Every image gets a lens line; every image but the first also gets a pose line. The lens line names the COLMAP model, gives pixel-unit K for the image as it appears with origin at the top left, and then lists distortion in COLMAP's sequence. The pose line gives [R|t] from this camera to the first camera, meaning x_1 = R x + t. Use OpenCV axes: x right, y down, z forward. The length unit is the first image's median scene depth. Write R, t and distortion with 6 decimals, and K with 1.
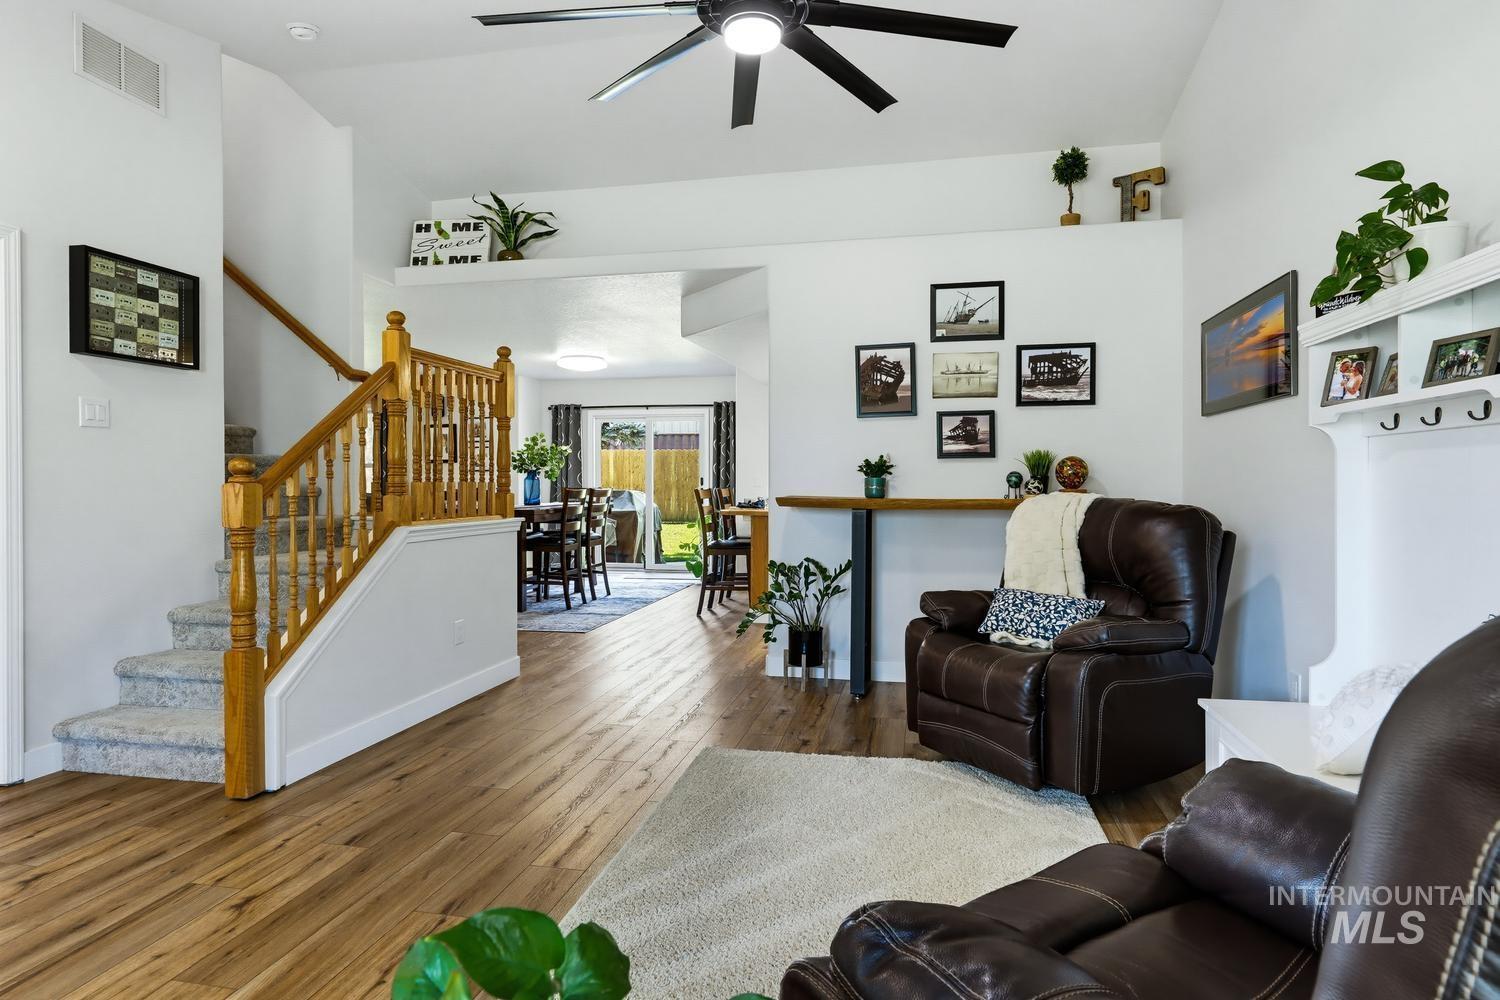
lens RADIAL K [[812.9, 0, 763.3], [0, 812.9, 488.4], [0, 0, 1]] dist [0.003047, 0.000640]
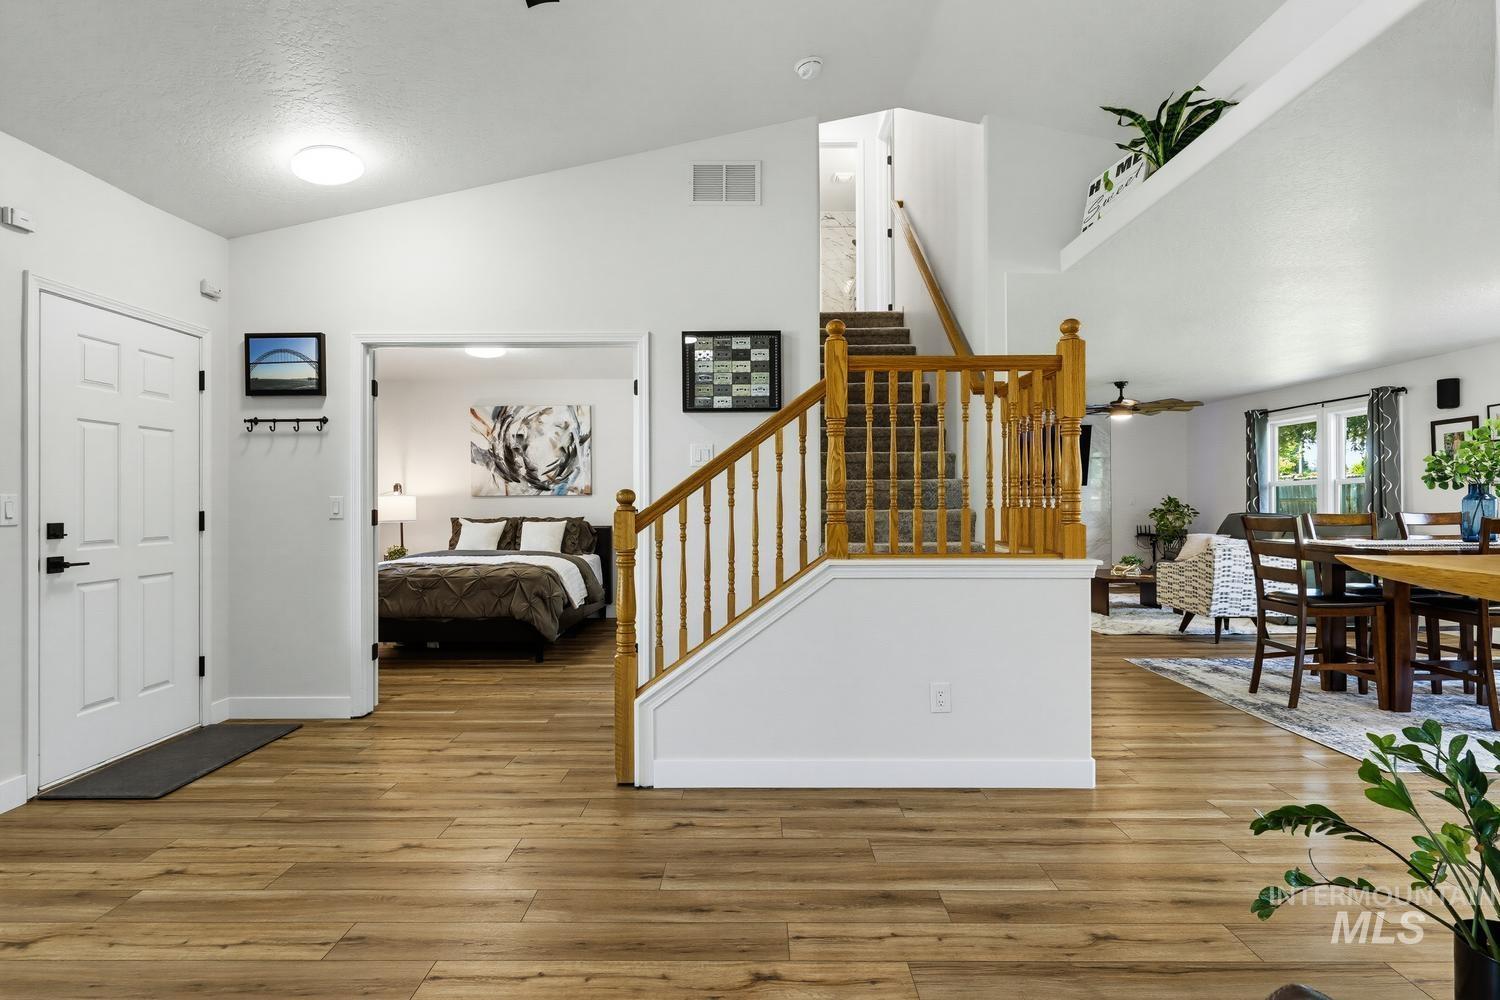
lens RADIAL K [[773.9, 0, 747.9], [0, 773.9, 497.9], [0, 0, 1]] dist [0.002813, -0.000033]
pose [[0.186180, -0.005538, -0.982500, 0.312454], [-0.002417, 0.999979, -0.006094, -0.012652], [0.982513, 0.003509, 0.186163, 0.624745]]
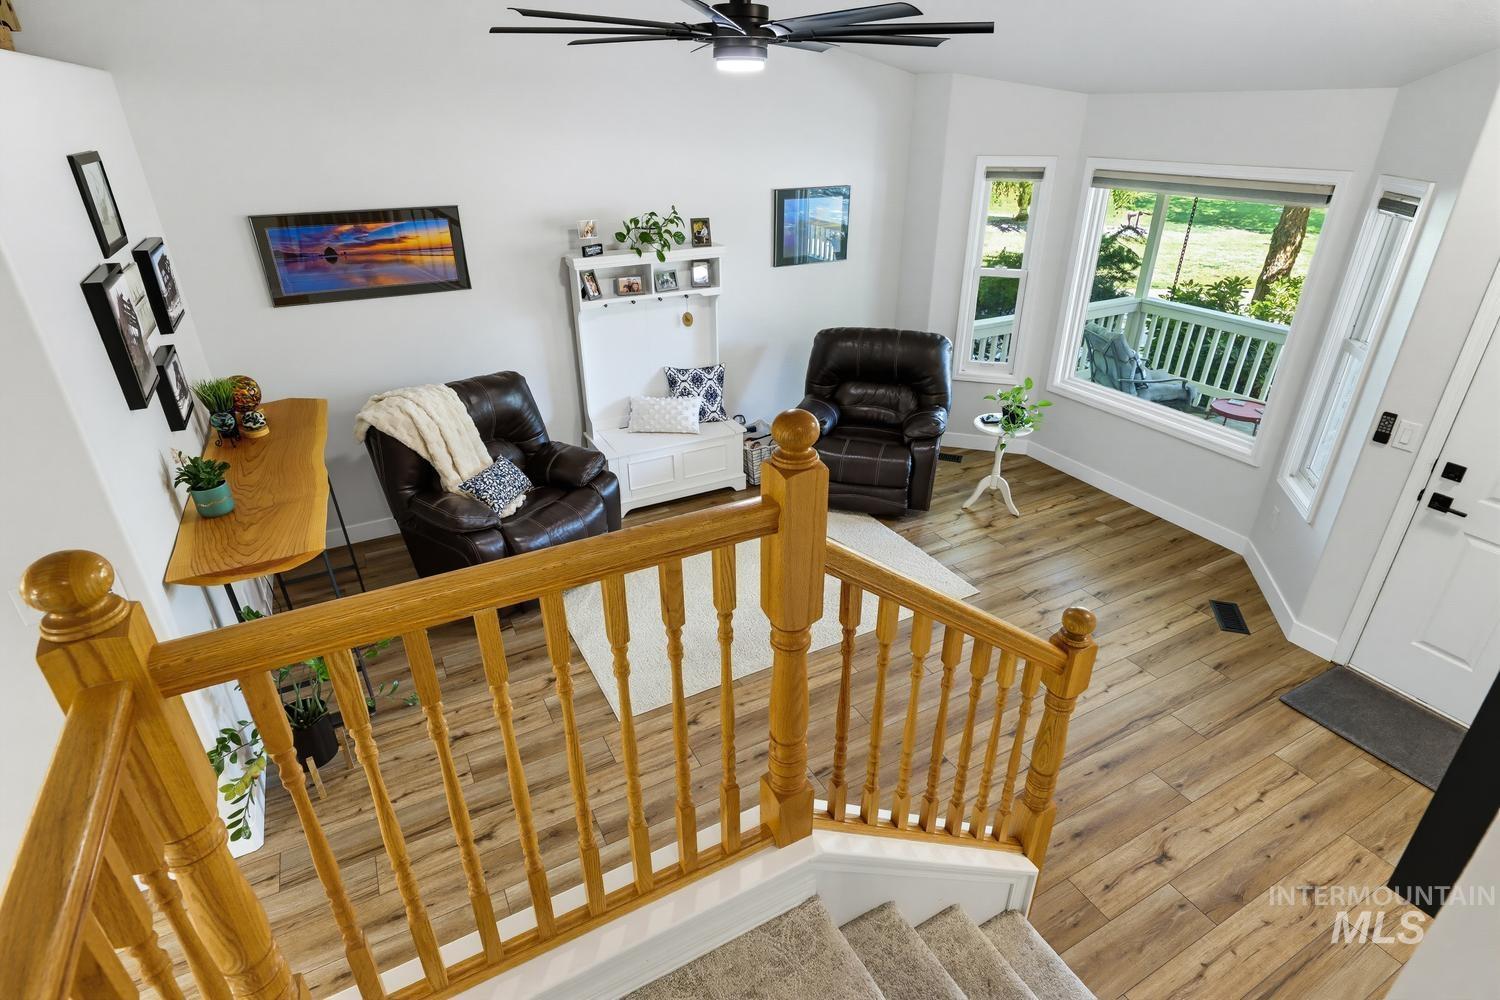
lens RADIAL K [[753.9, 0, 750.0], [0, 753.9, 500.0], [0, 0, 1]] dist [-0.002895, -0.000636]
pose [[-0.629617, -0.349829, 0.693687, -0.568568], [0.010205, 0.889084, 0.457631, -0.277244], [-0.776839, 0.295211, -0.556212, 1.011750]]
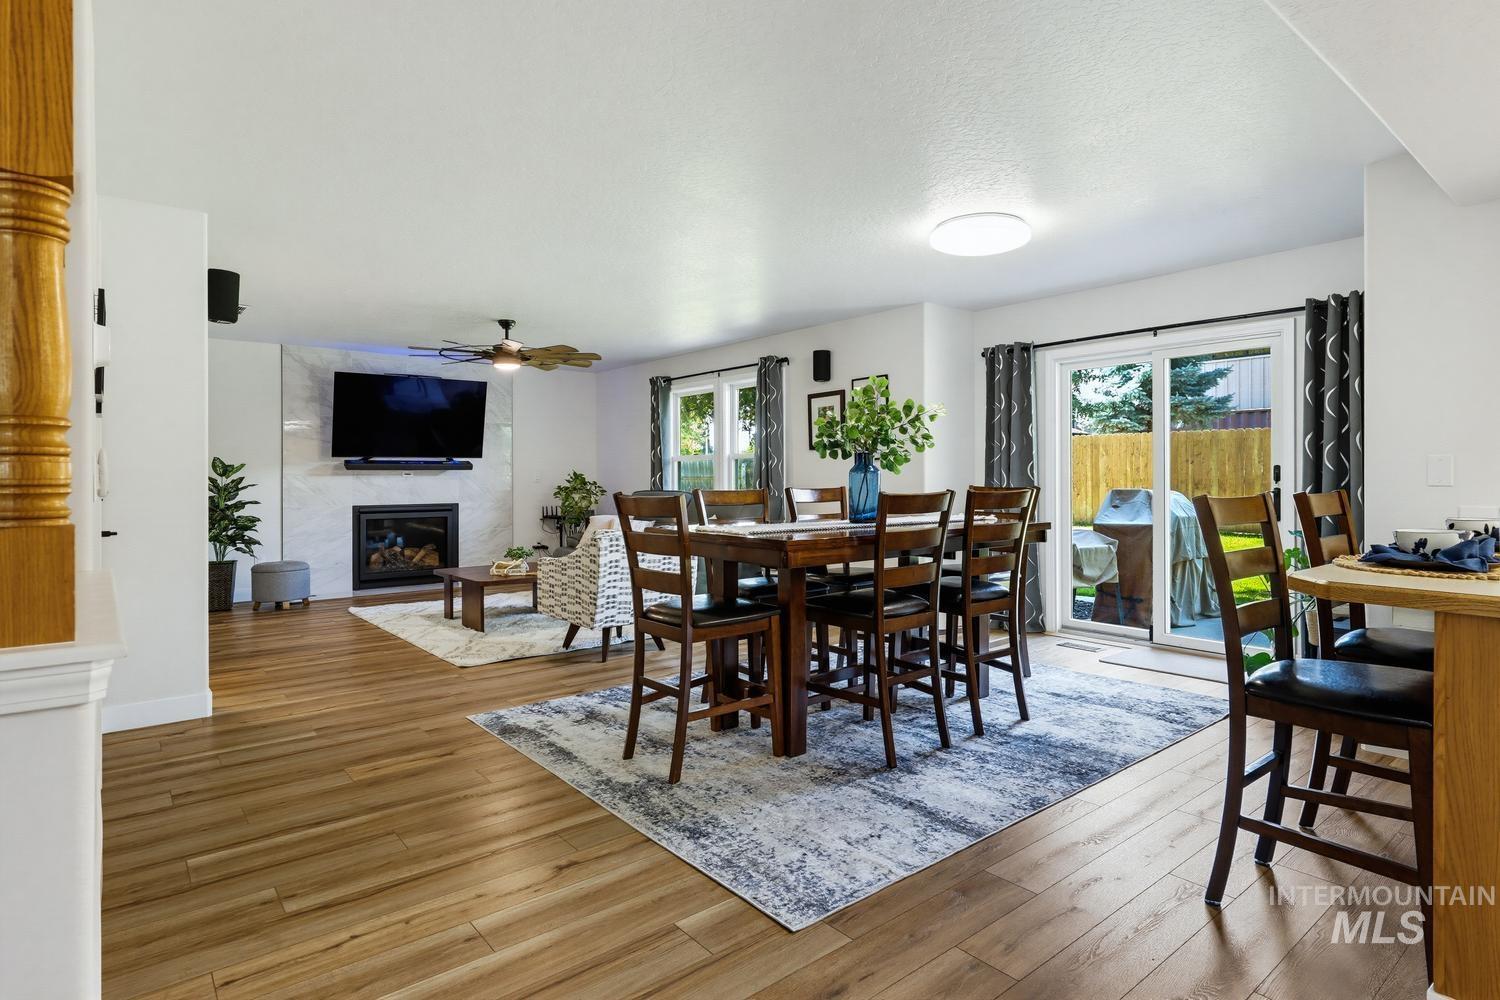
lens RADIAL K [[795.8, 0, 783.1], [0, 795.8, 478.6], [0, 0, 1]] dist [0.001508, -0.000092]
pose [[0.783988, -0.002879, -0.620770, -0.029214], [-0.000927, 0.999983, -0.005808, -0.006396], [0.620776, 0.005128, 0.783971, 1.008153]]
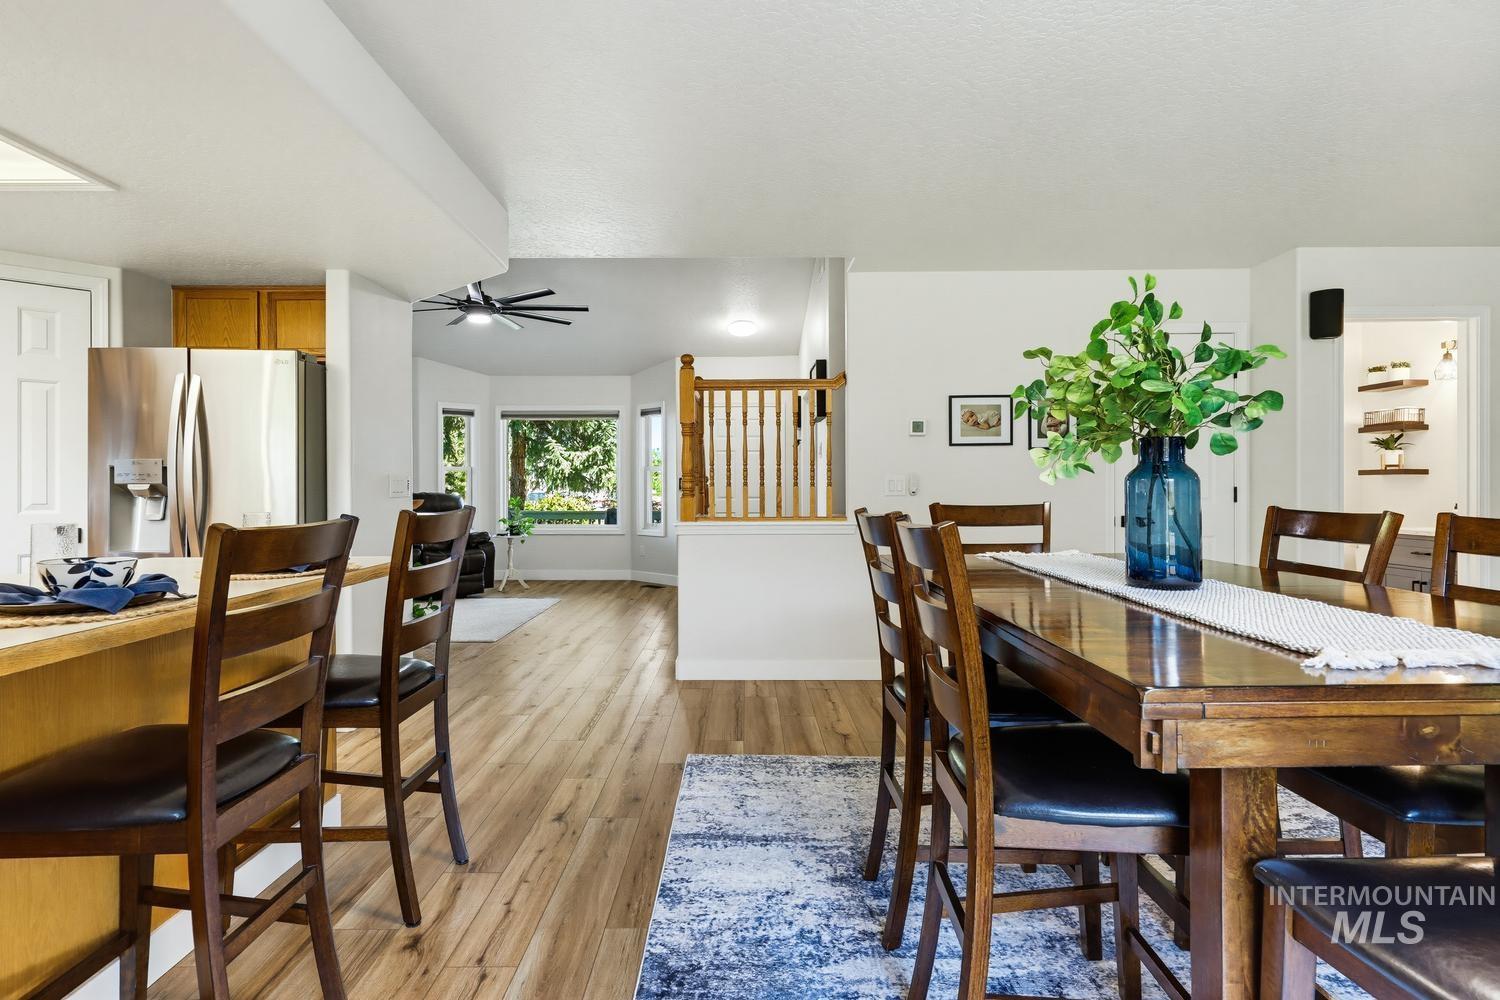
lens RADIAL K [[785.2, 0, 741.6], [0, 785.2, 487.2], [0, 0, 1]] dist [0.001953, 0.000129]
pose [[-0.982141, 0.001518, -0.188139, -0.208526], [-0.000274, 0.999955, 0.009497, -0.017920], [0.188145, 0.009379, -0.982096, 2.087839]]
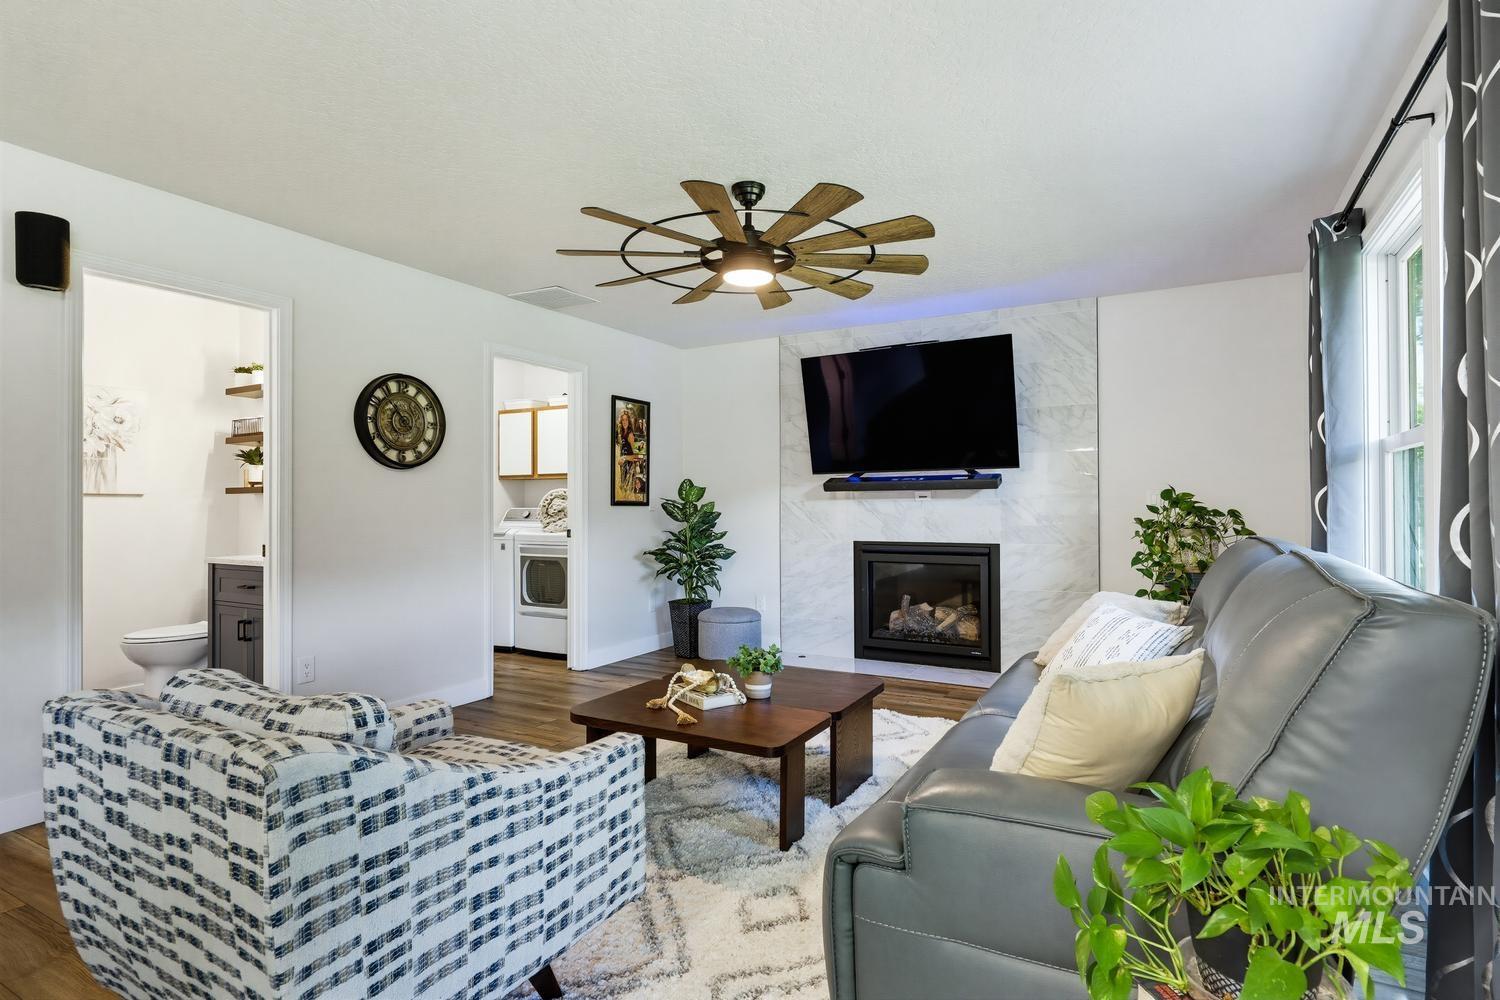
lens RADIAL K [[769.1, 0, 750.0], [0, 769.1, 500.0], [0, 0, 1]] dist [-0.000265, -0.000339]
pose [[-0.312426, -0.004957, -0.949929, -0.651074], [-0.003800, 0.999985, -0.003968, -0.015769], [0.949935, 0.002370, -0.312440, 2.031949]]
